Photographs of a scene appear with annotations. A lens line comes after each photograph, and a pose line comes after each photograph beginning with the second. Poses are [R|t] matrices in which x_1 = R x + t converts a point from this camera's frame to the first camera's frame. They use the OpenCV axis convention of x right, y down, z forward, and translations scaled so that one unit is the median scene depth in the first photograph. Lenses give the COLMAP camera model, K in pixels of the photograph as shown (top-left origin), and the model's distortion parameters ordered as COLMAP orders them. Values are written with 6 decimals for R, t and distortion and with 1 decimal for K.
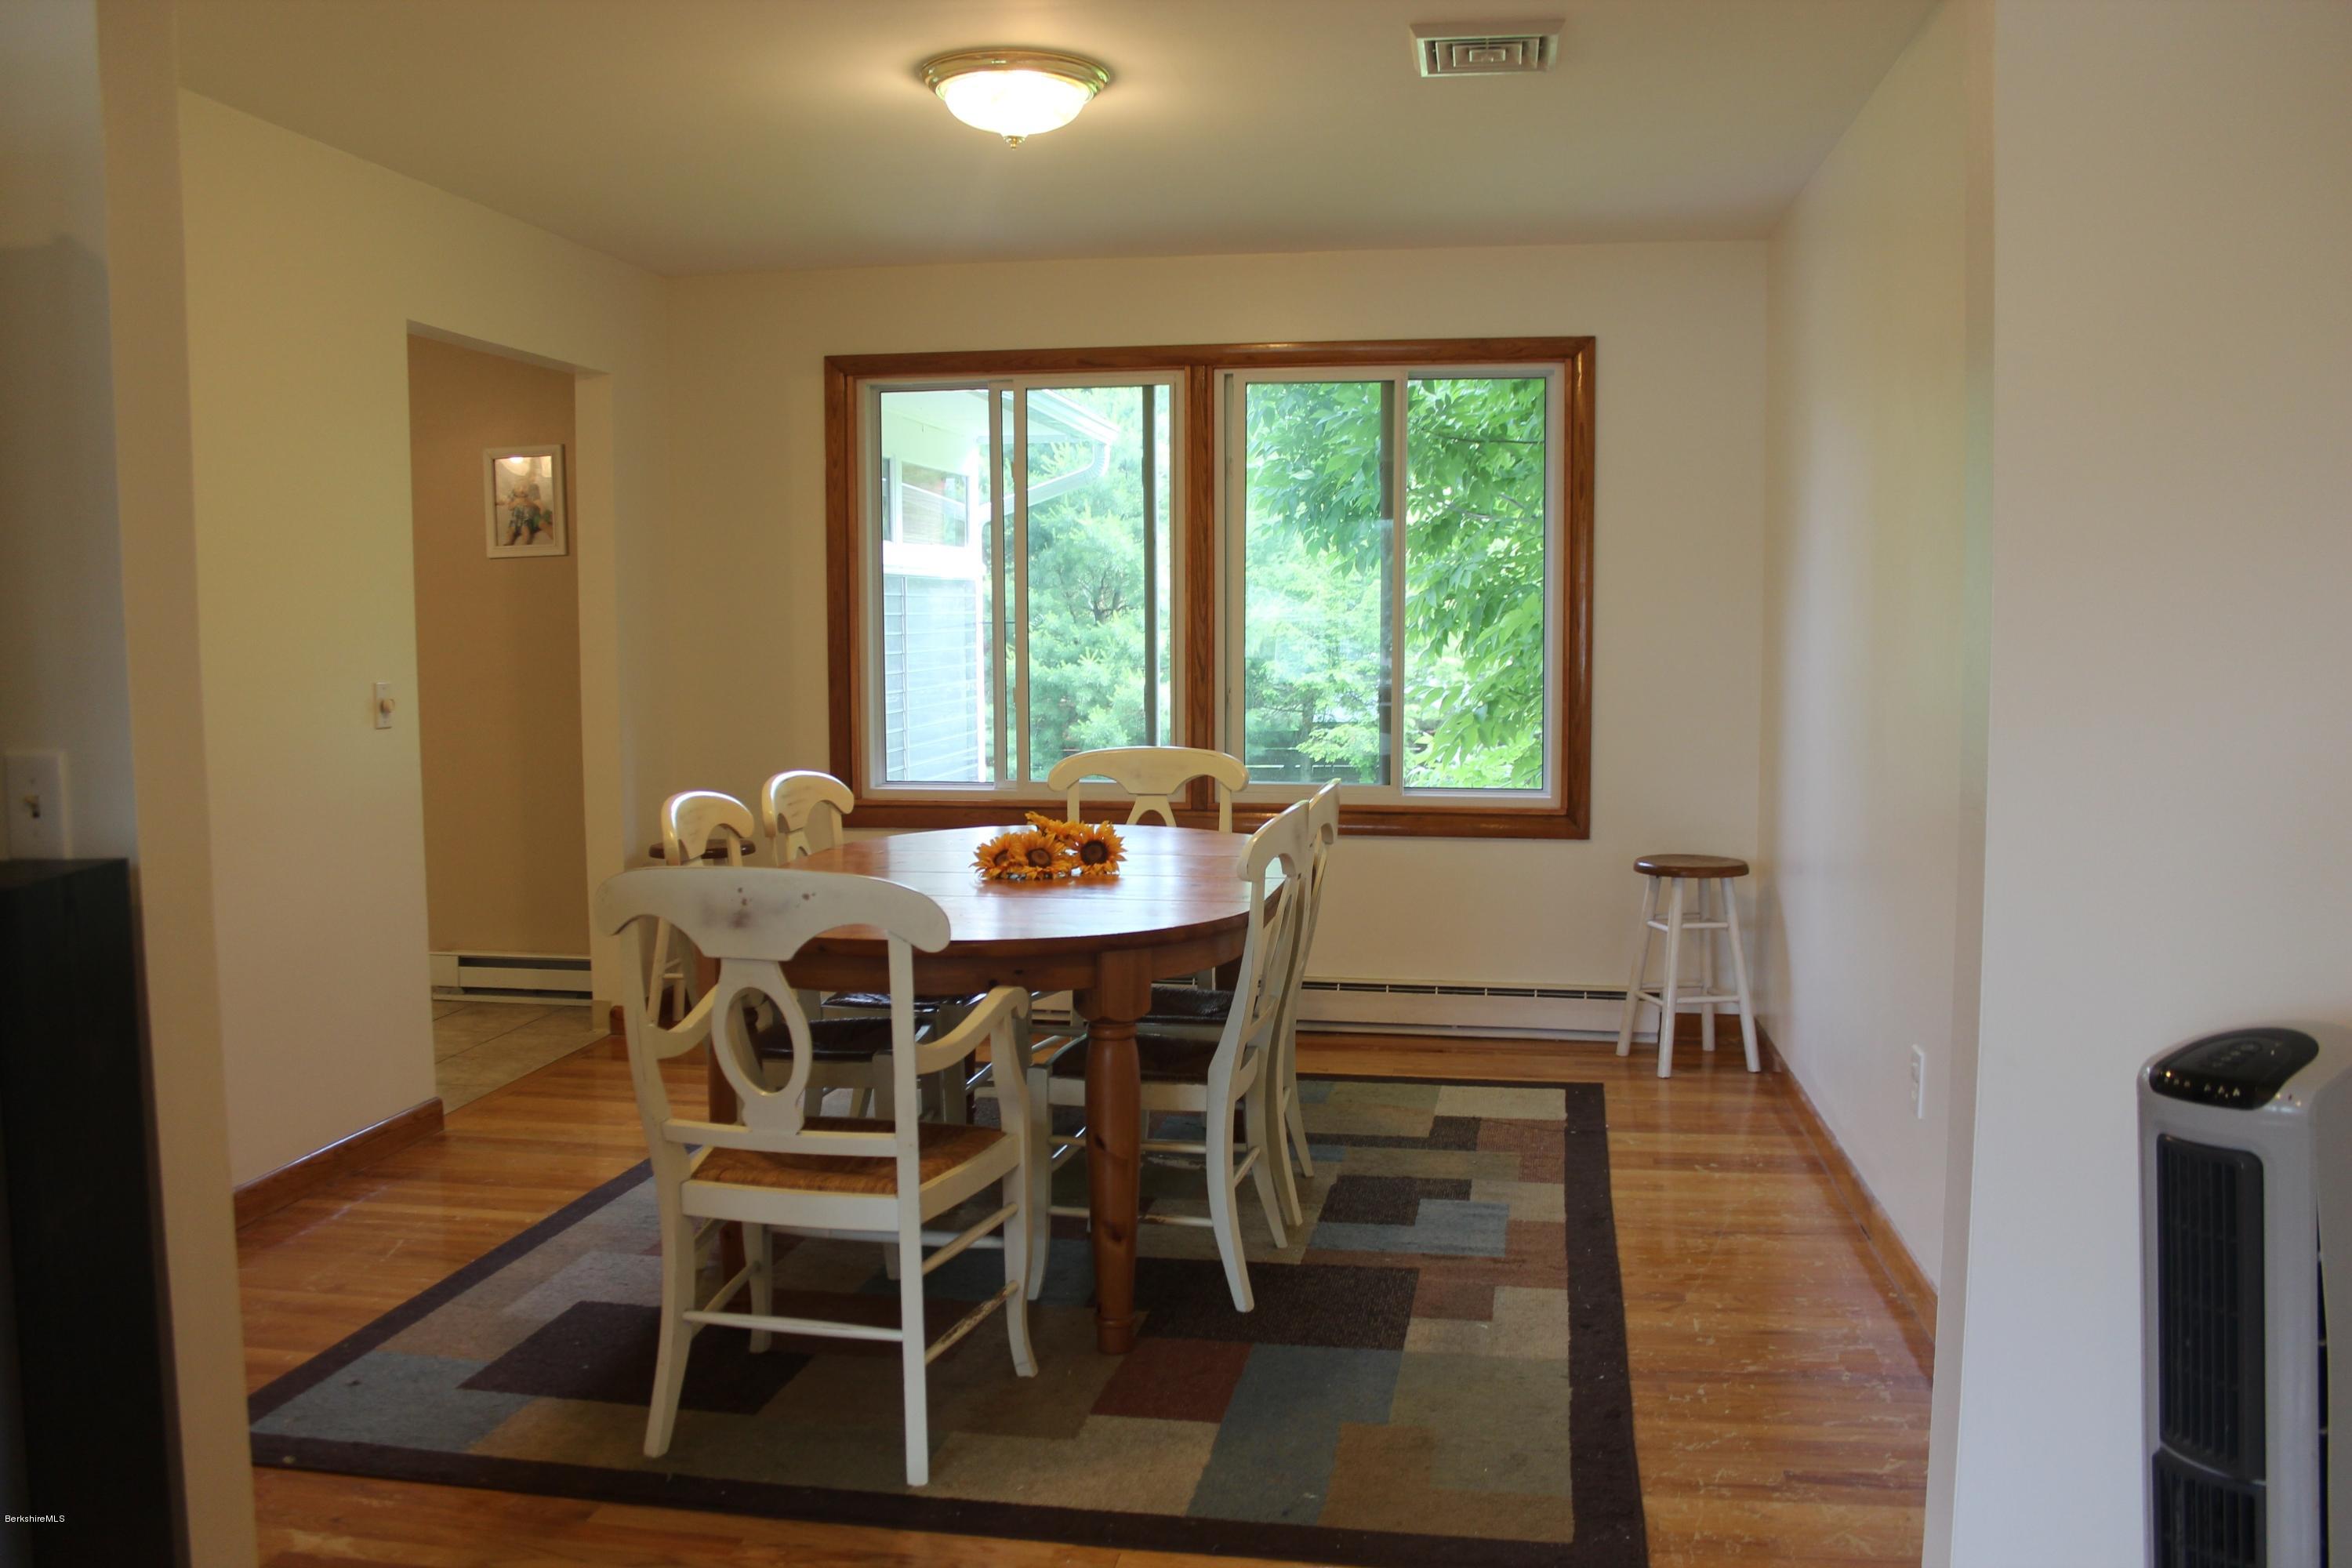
lens RADIAL K [[1974.3, 0, 1191.5], [0, 1974.3, 779.0], [0, 0, 1]] dist [-0.147080, 0.130945]
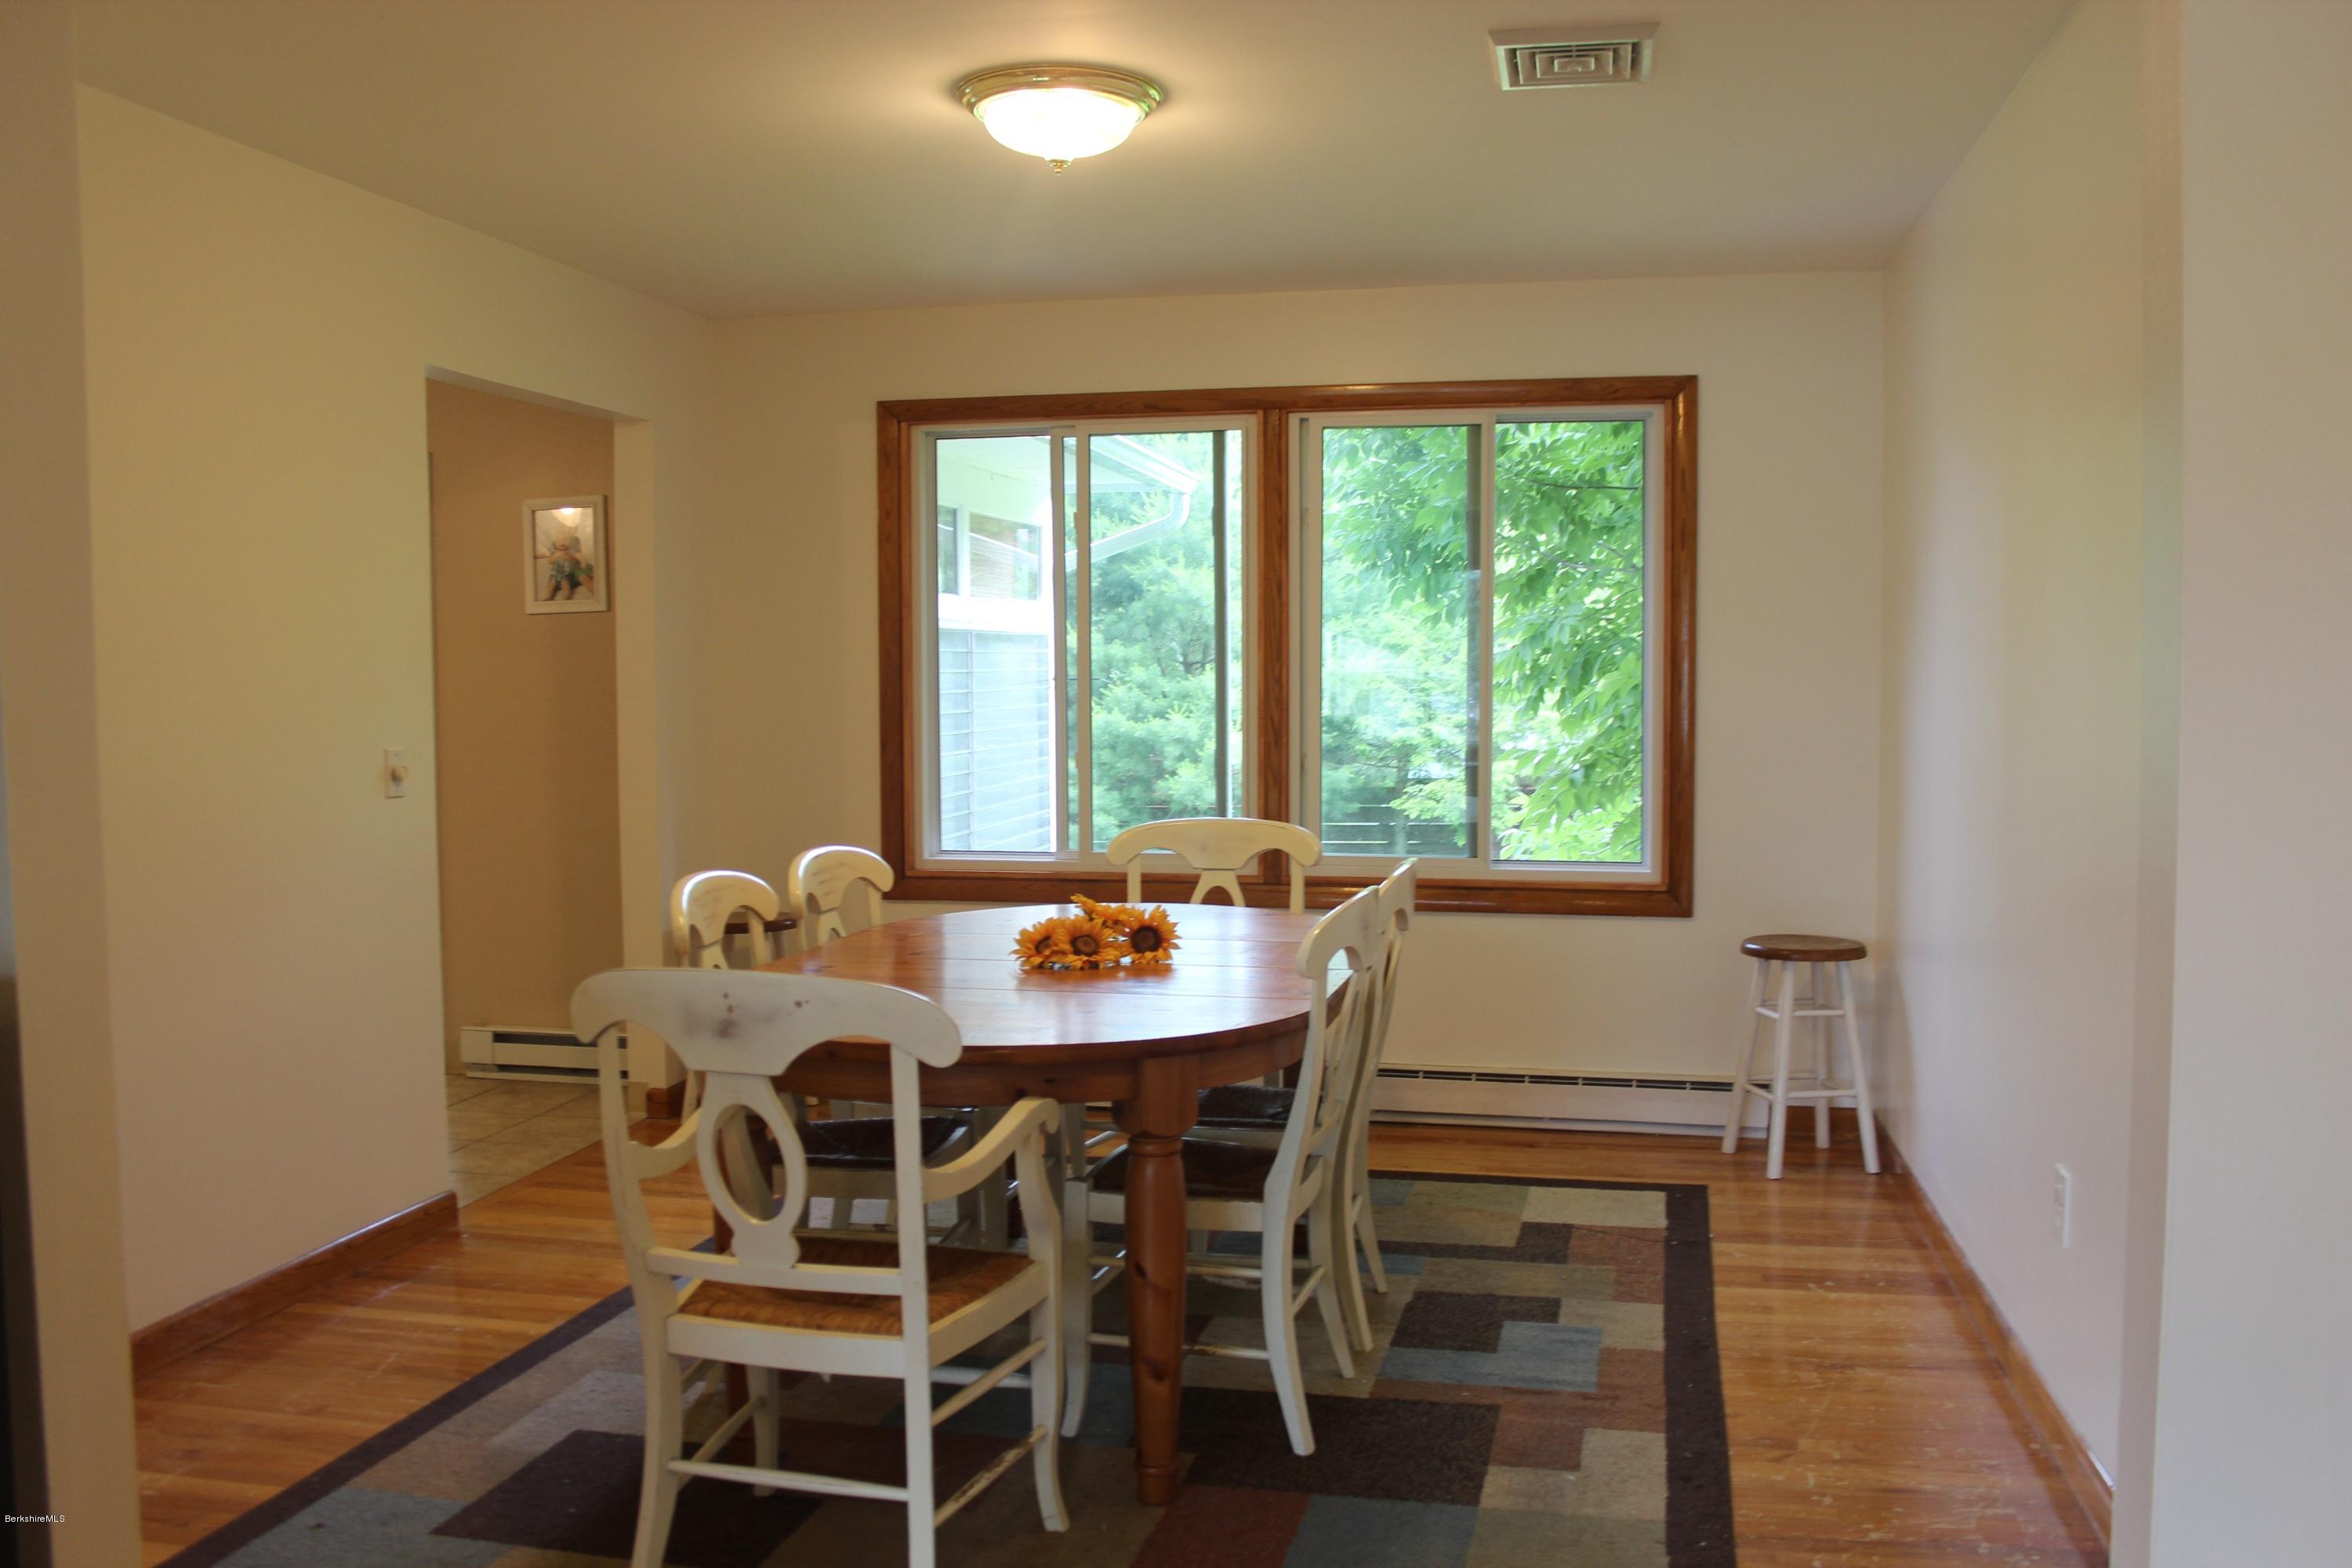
lens RADIAL K [[1974.3, 0, 1191.5], [0, 1974.3, 779.0], [0, 0, 1]] dist [-0.147080, 0.130945]
pose [[0.998621, 0.001786, -0.052474, 0.017046], [-0.003049, 0.999707, -0.024012, -0.013136], [0.052416, 0.024139, 0.998334, 0.074558]]
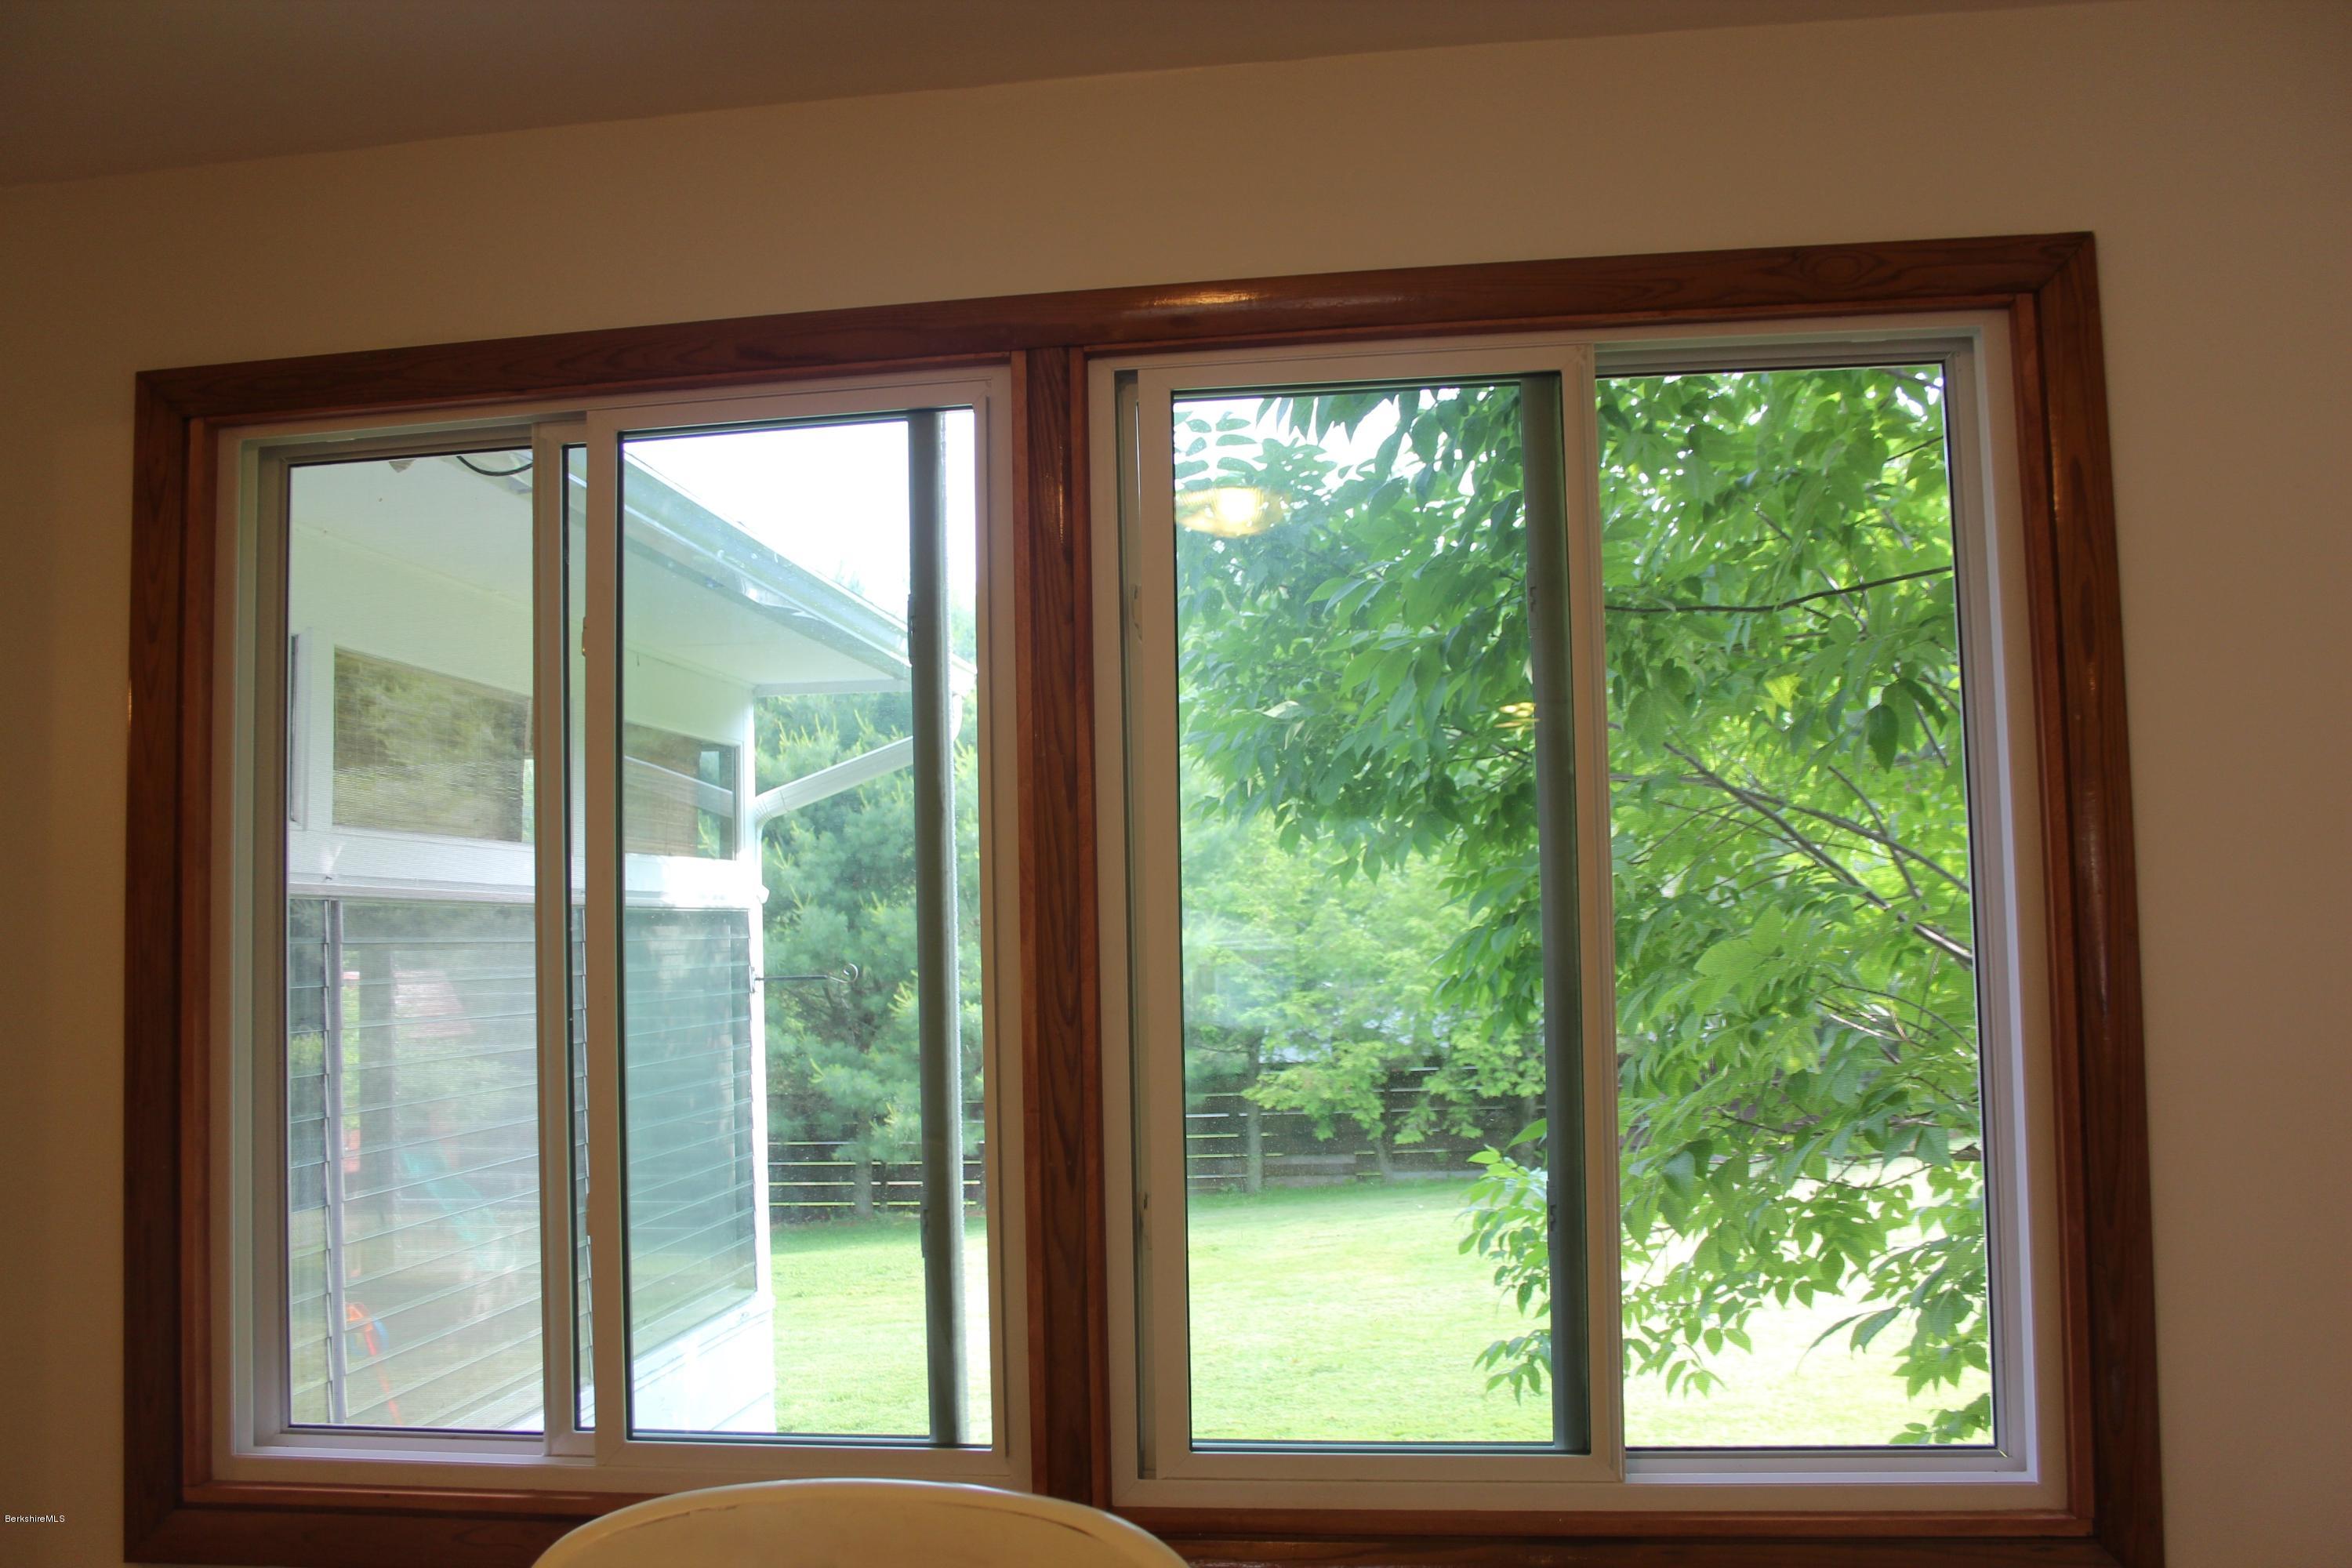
lens RADIAL K [[1604.1, 0, 1227.8], [0, 1604.1, 791.1], [0, 0, 1]] dist [-0.000666, -0.065319]
pose [[0.998038, -0.019345, 0.059542, 0.021413], [0.029089, 0.985457, -0.167416, -0.081314], [-0.055438, 0.168820, 0.984087, 0.799115]]
